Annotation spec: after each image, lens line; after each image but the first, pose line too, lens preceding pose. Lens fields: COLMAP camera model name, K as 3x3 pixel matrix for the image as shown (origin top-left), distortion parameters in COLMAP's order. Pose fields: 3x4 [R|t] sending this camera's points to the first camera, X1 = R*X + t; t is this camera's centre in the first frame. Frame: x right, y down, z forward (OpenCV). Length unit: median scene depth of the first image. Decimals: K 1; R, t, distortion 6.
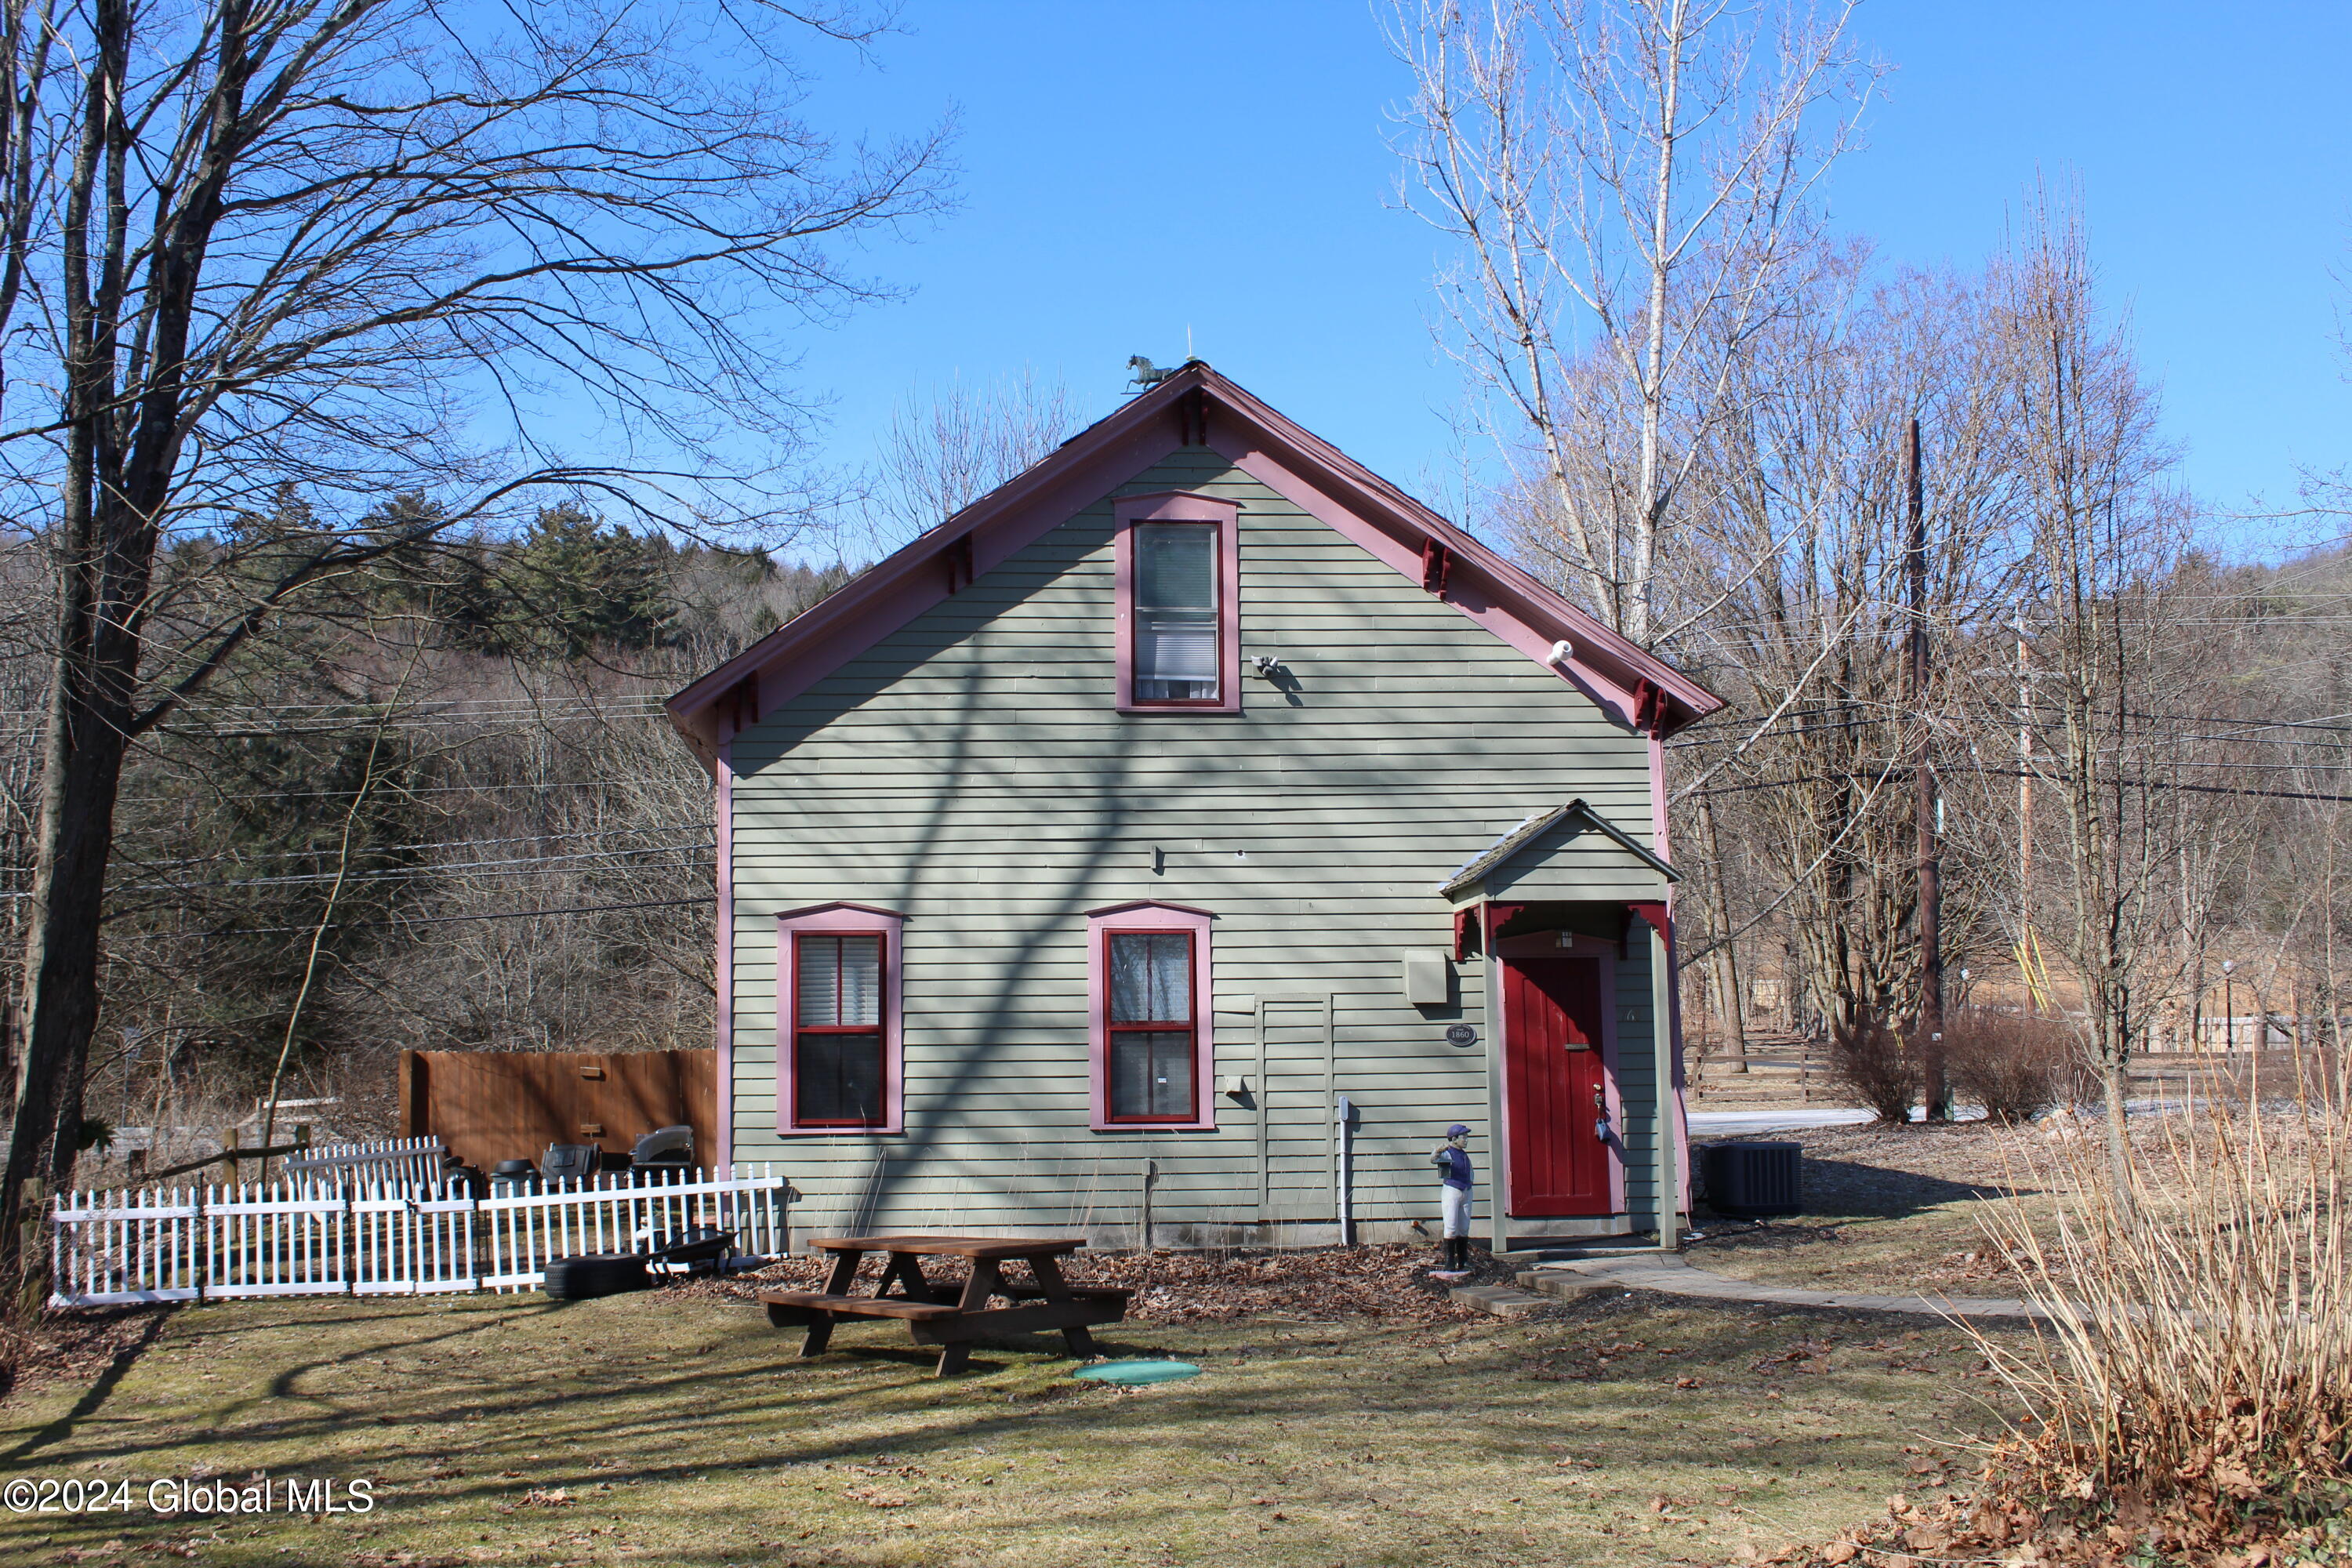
lens RADIAL K [[2155.9, 0, 1173.9], [0, 2155.9, 778.7], [0, 0, 1]] dist [-0.068270, 0.000000]
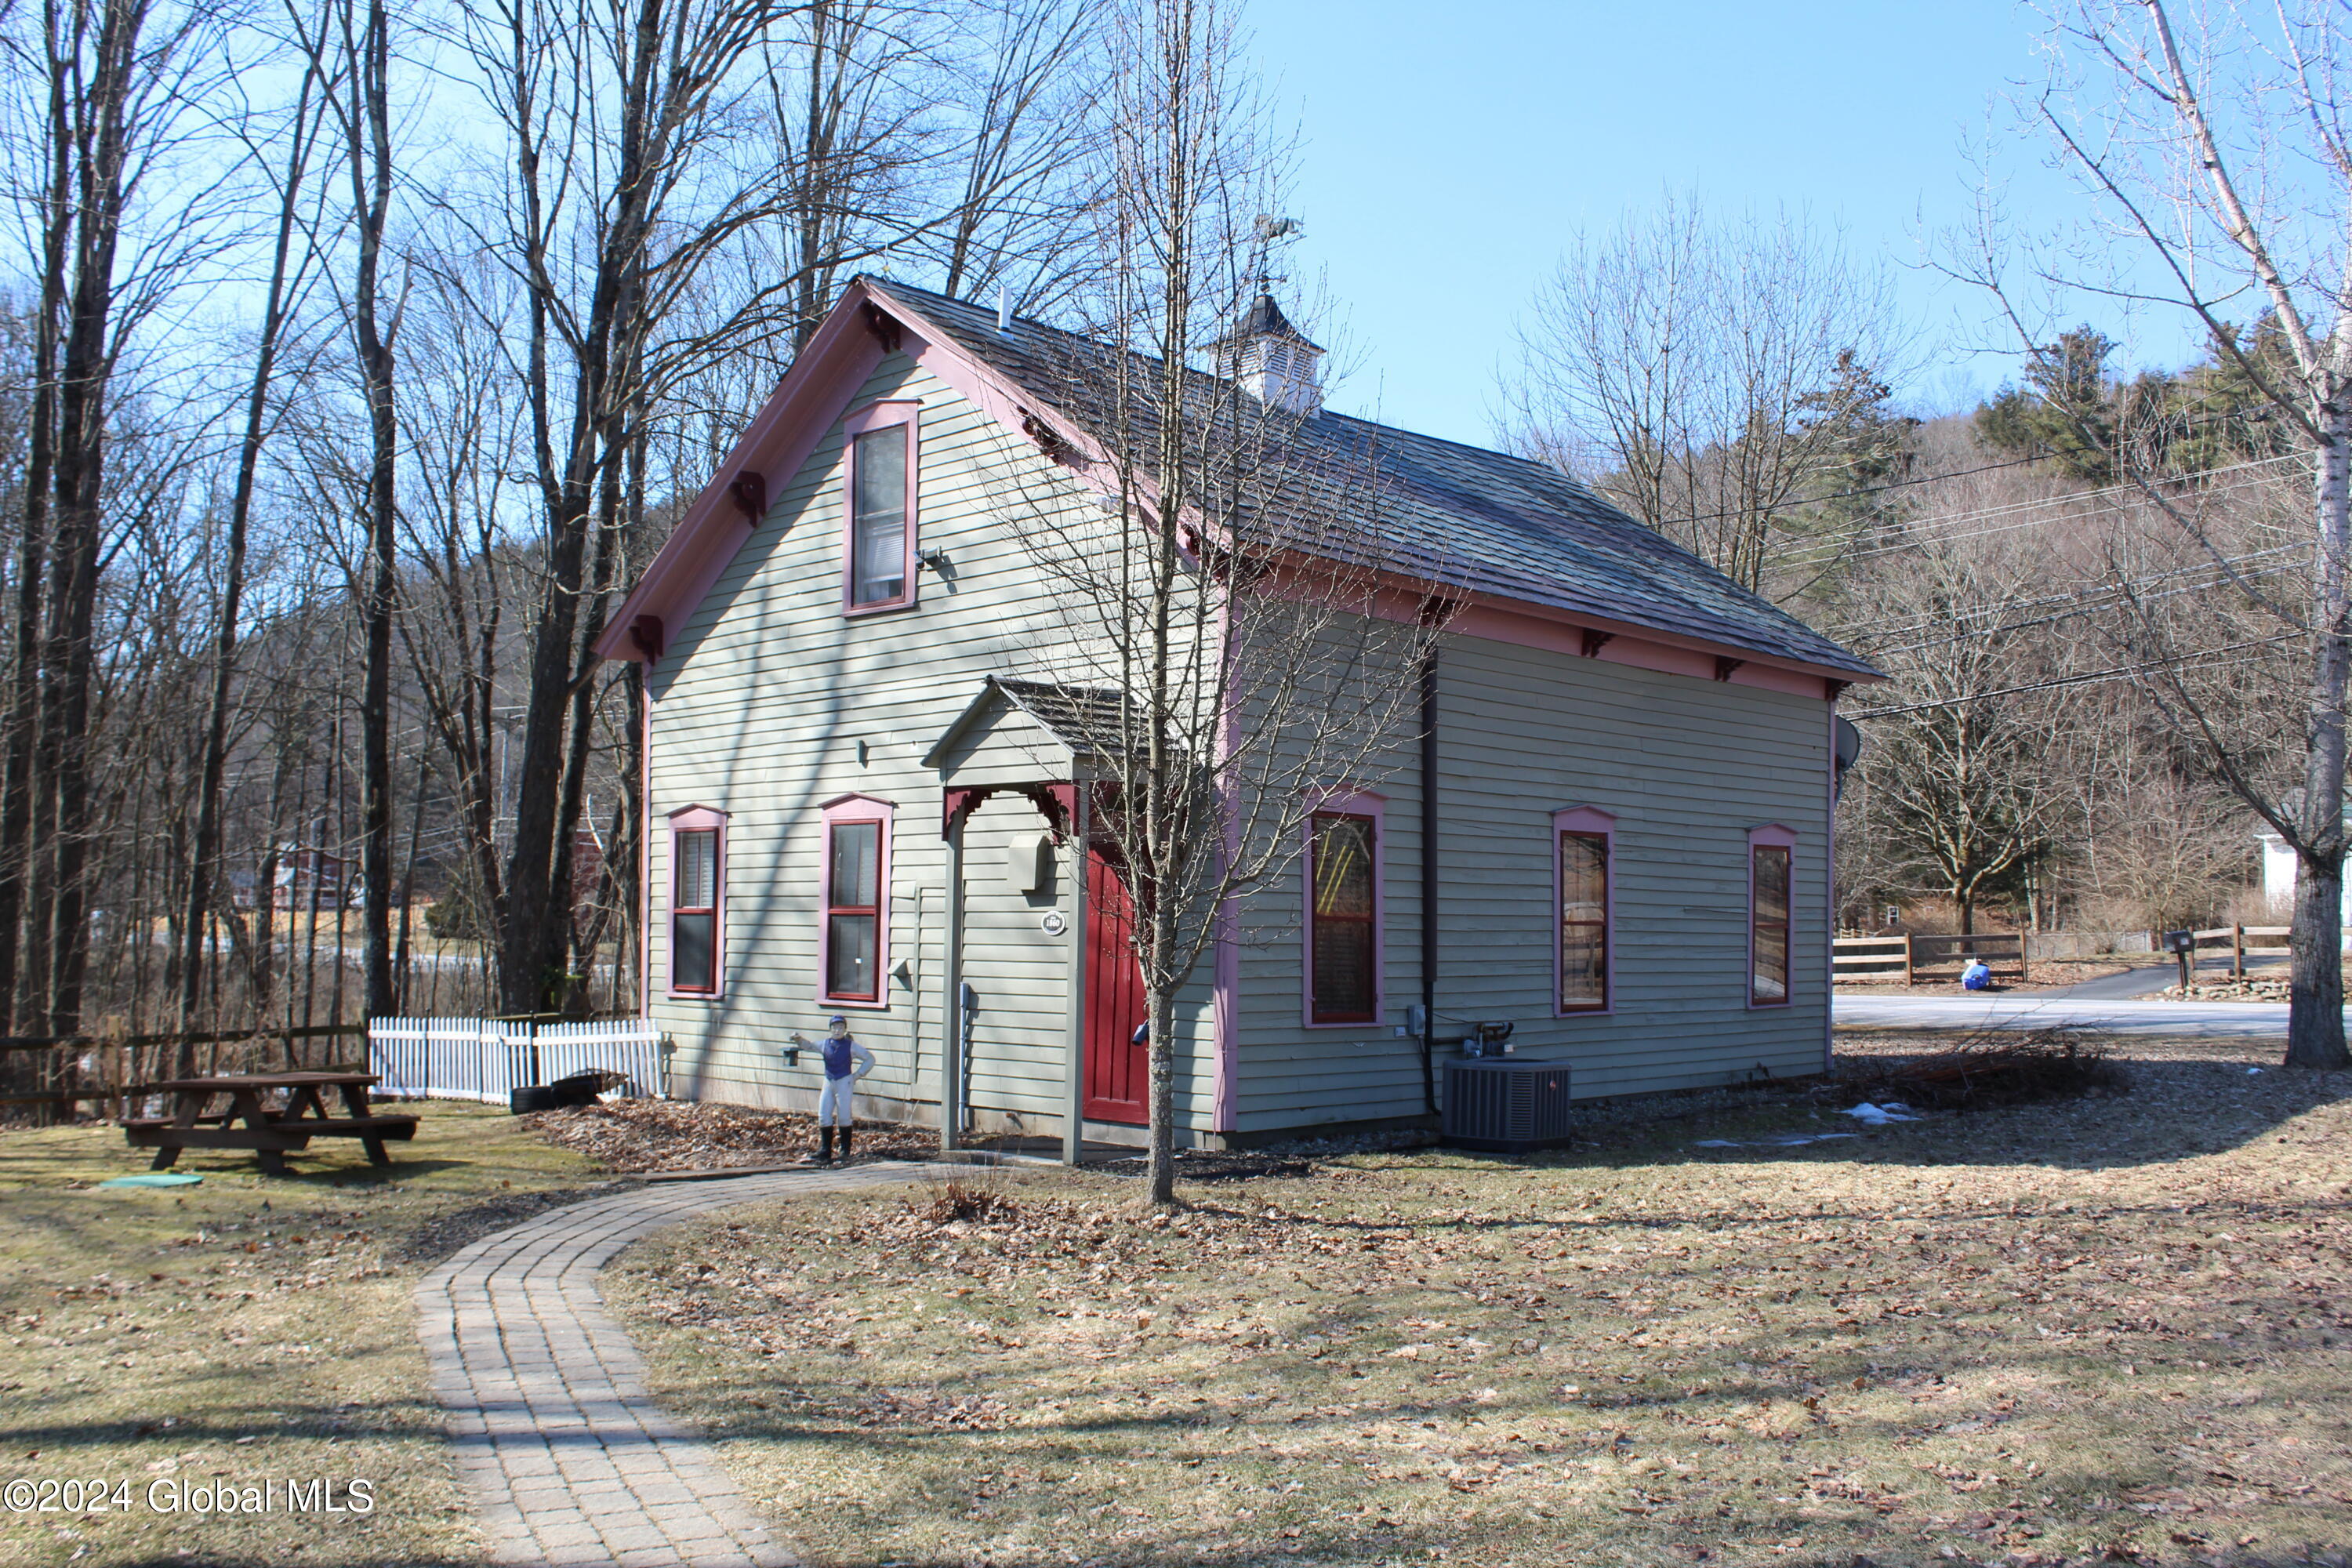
lens RADIAL K [[2155.9, 0, 1182.1], [0, 2155.9, 780.0], [0, 0, 1]] dist [-0.068270, 0.000000]
pose [[0.649635, -0.037264, -0.759332, 0.901958], [0.071990, 0.997325, 0.012647, 0.048764], [0.756830, -0.062881, 0.650580, 0.431263]]
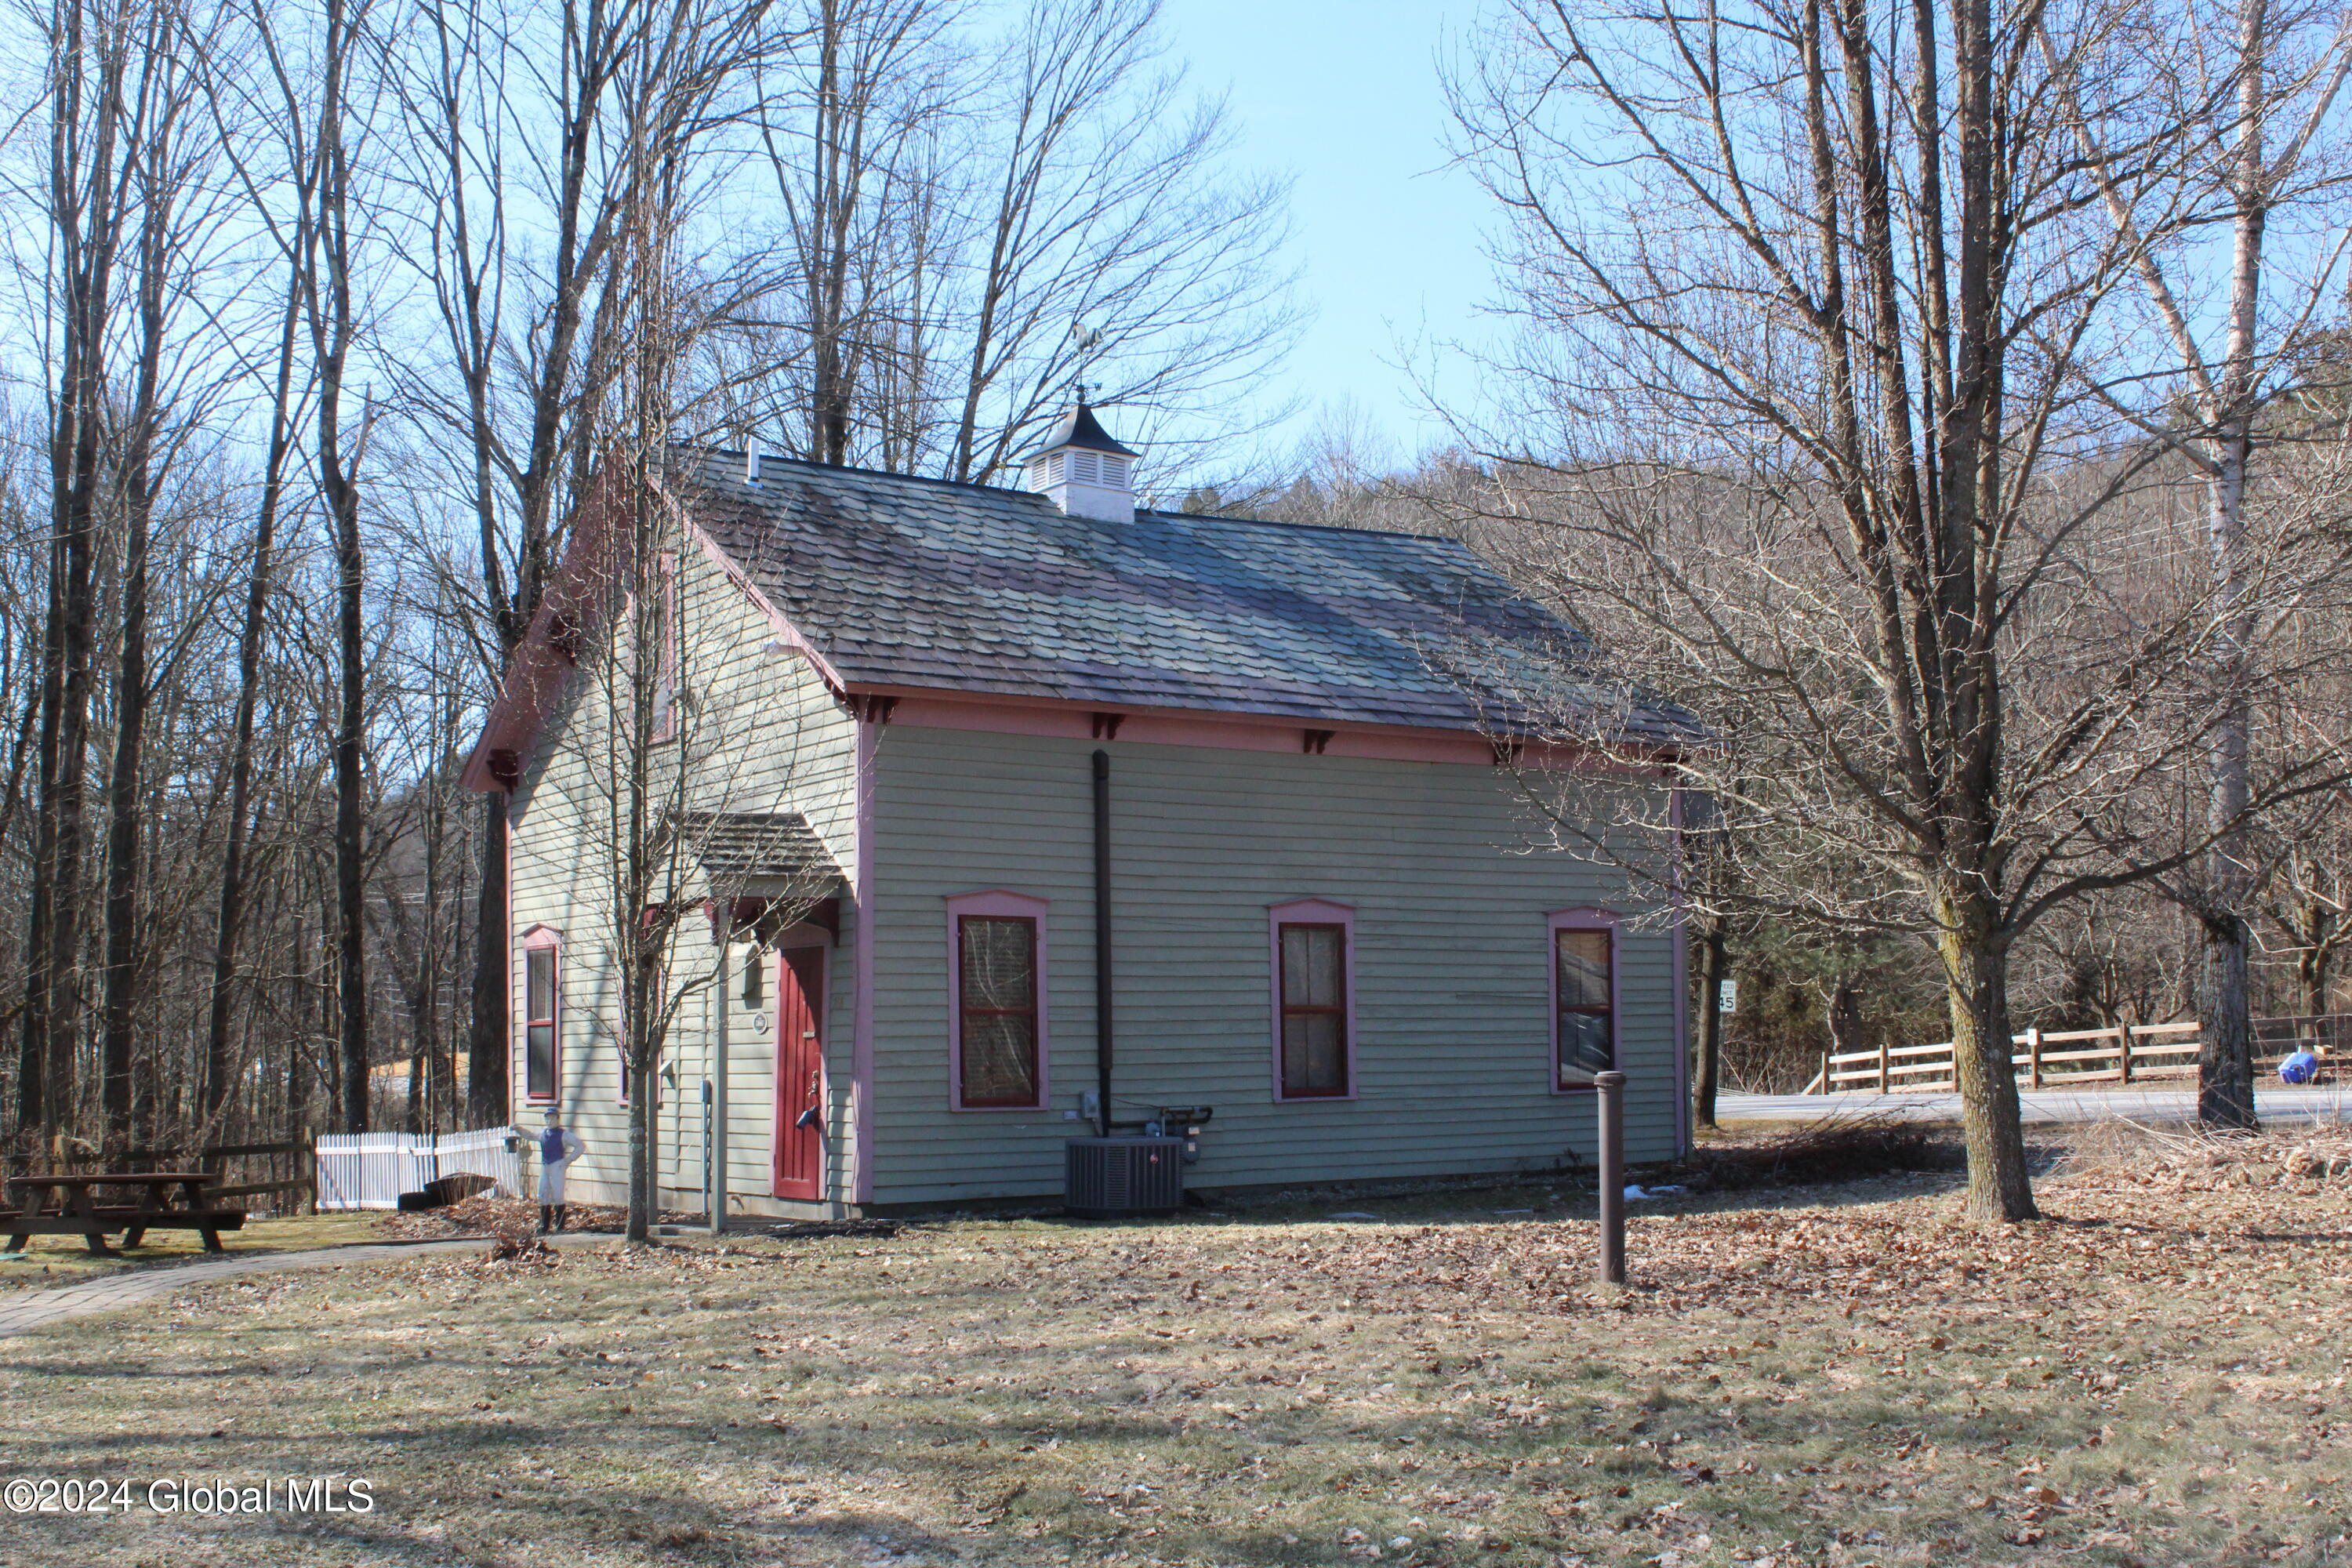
lens RADIAL K [[2759.3, 0, 1171.0], [0, 2759.3, 789.1], [0, 0, 1]] dist [-0.035624, 0.000000]
pose [[0.490406, -0.080912, -0.867730, 1.426811], [0.111388, 0.993334, -0.029672, 0.068212], [0.864346, -0.082104, 0.496149, 0.515947]]
